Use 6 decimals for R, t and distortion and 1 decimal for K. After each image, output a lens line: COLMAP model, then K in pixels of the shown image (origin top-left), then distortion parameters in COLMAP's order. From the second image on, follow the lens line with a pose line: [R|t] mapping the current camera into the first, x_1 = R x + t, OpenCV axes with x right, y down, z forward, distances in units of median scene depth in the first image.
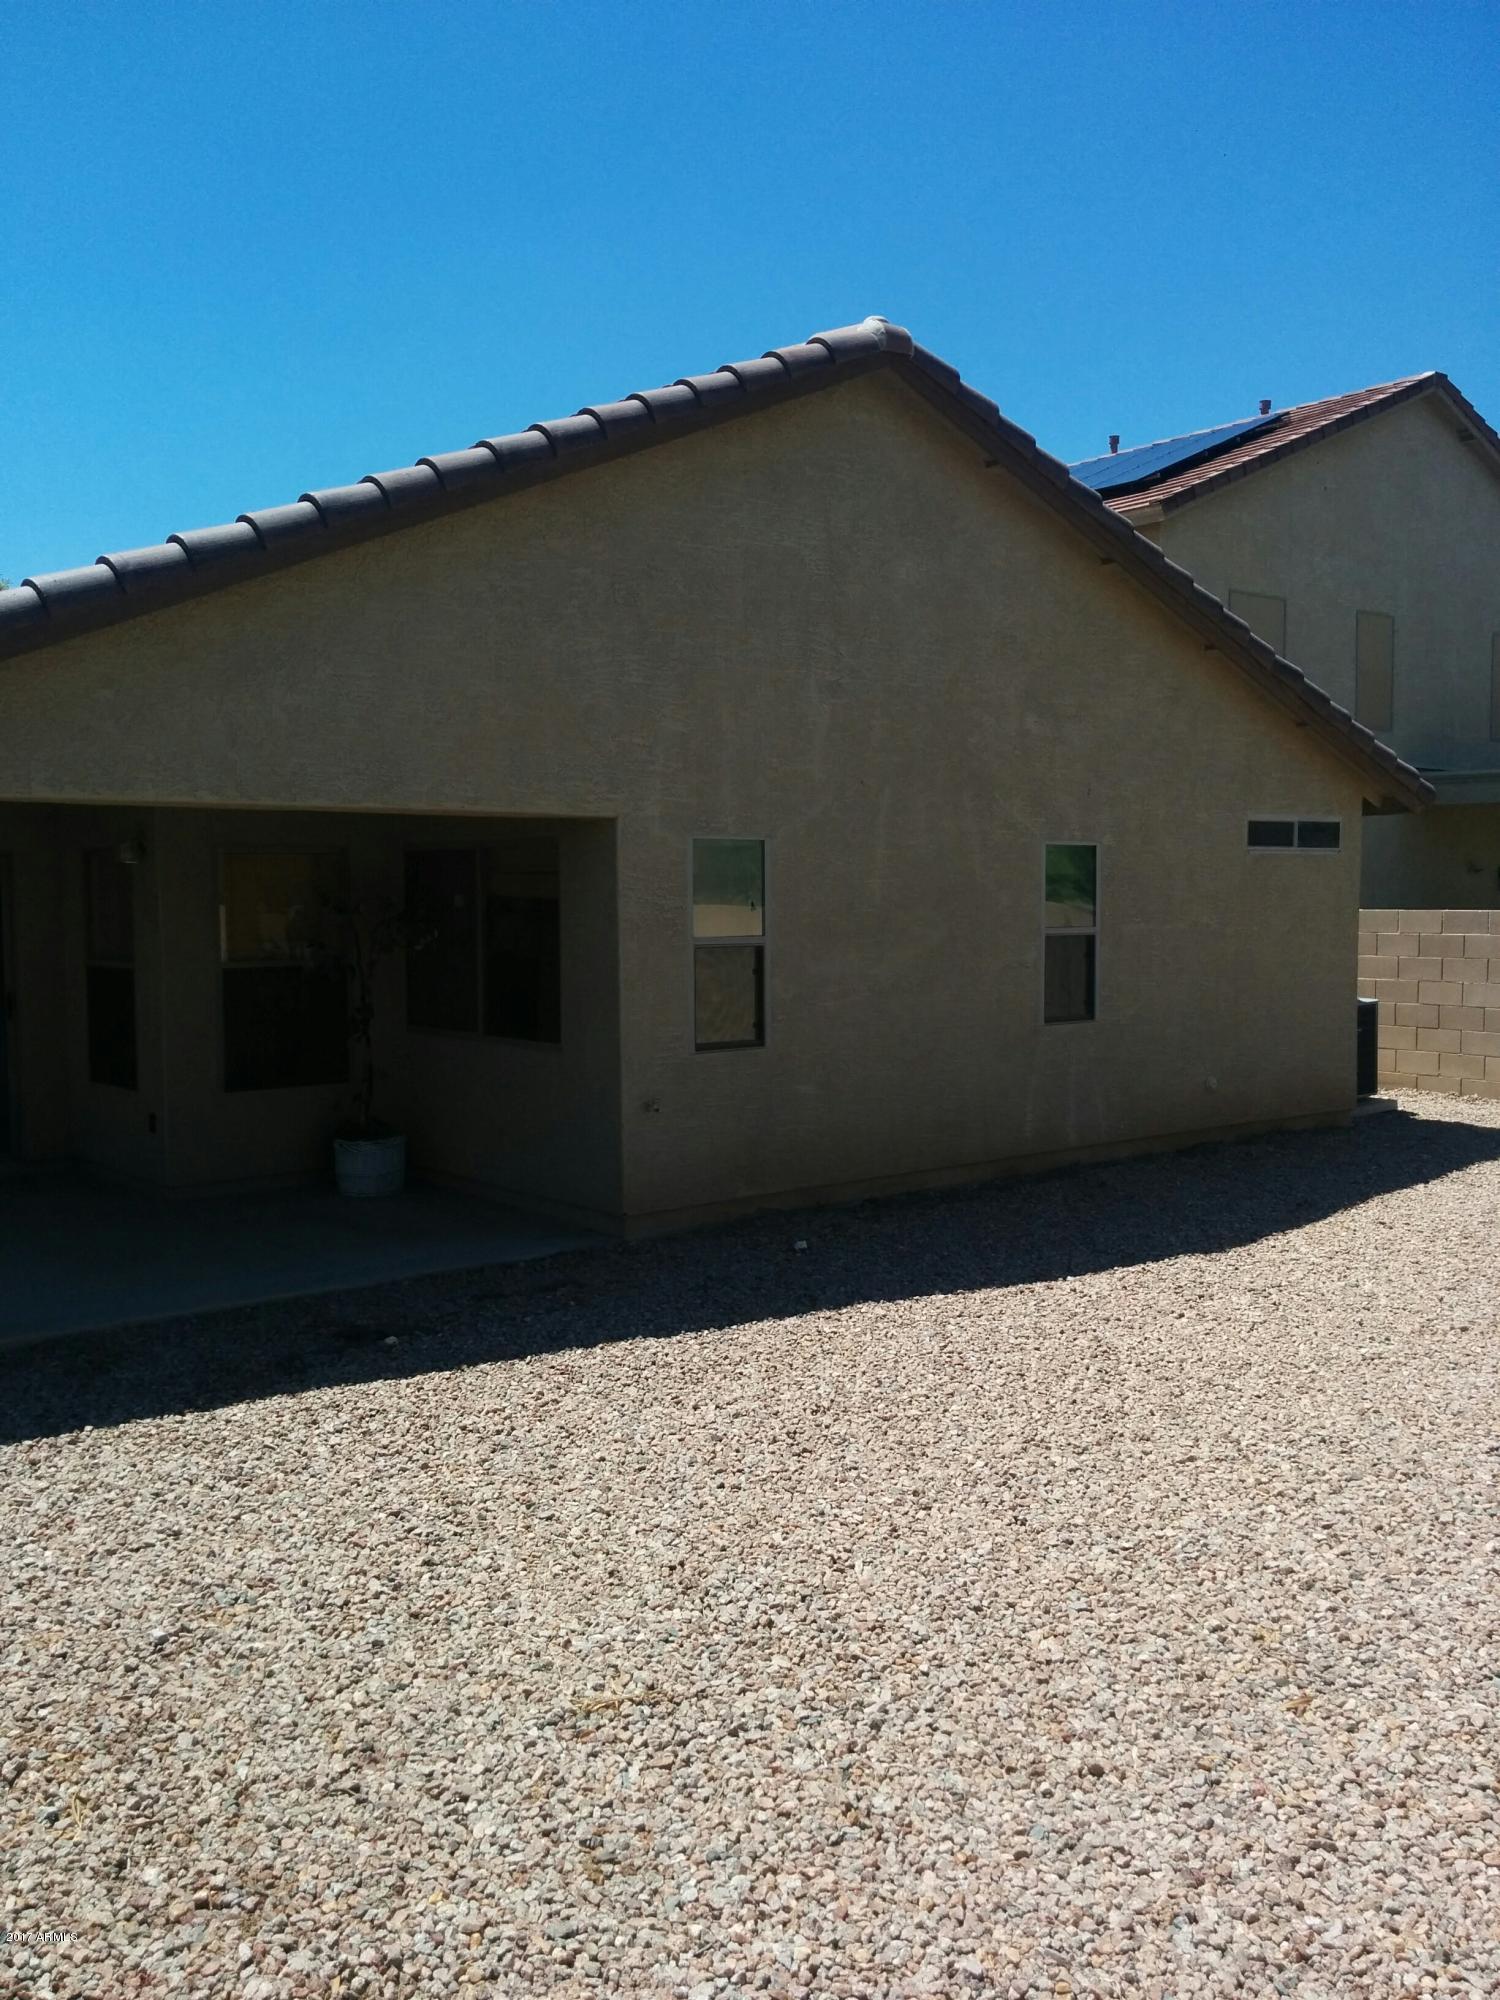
lens RADIAL K [[1733.5, 0, 750.0], [0, 1733.5, 1000.0], [0, 0, 1]] dist [0.065609, -0.117589]
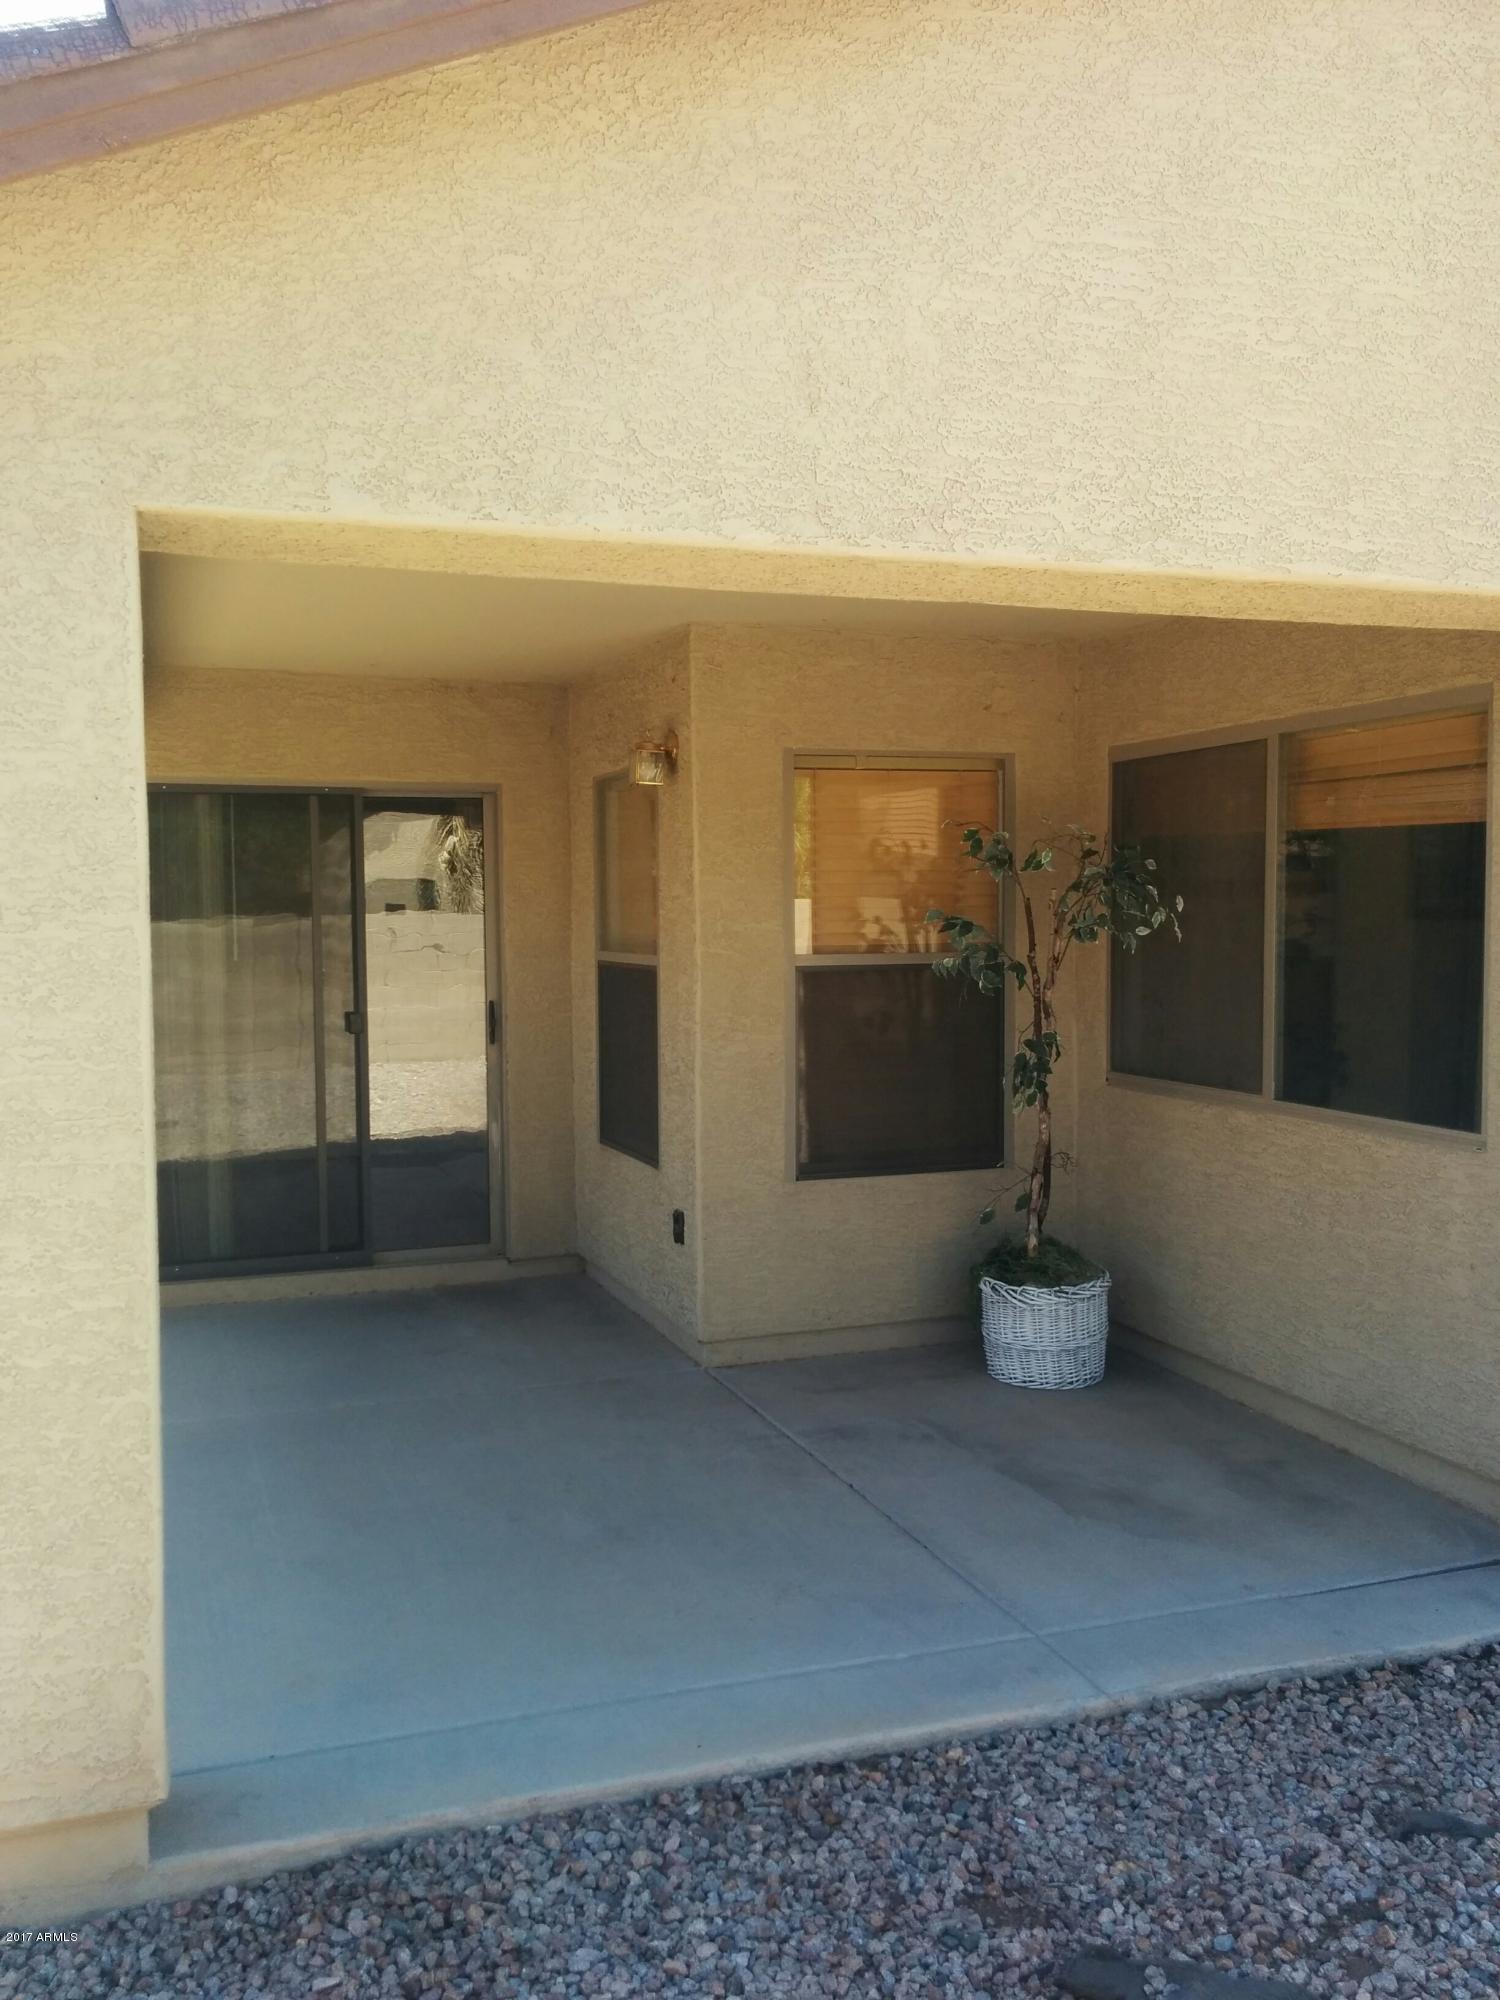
lens RADIAL K [[1733.5, 0, 750.0], [0, 1733.5, 1000.0], [0, 0, 1]] dist [0.065609, -0.117589]
pose [[0.944760, 0.016980, -0.327324, -0.130244], [-0.019309, 0.999806, -0.003867, -0.004324], [0.327195, 0.009974, 0.944904, 0.456766]]
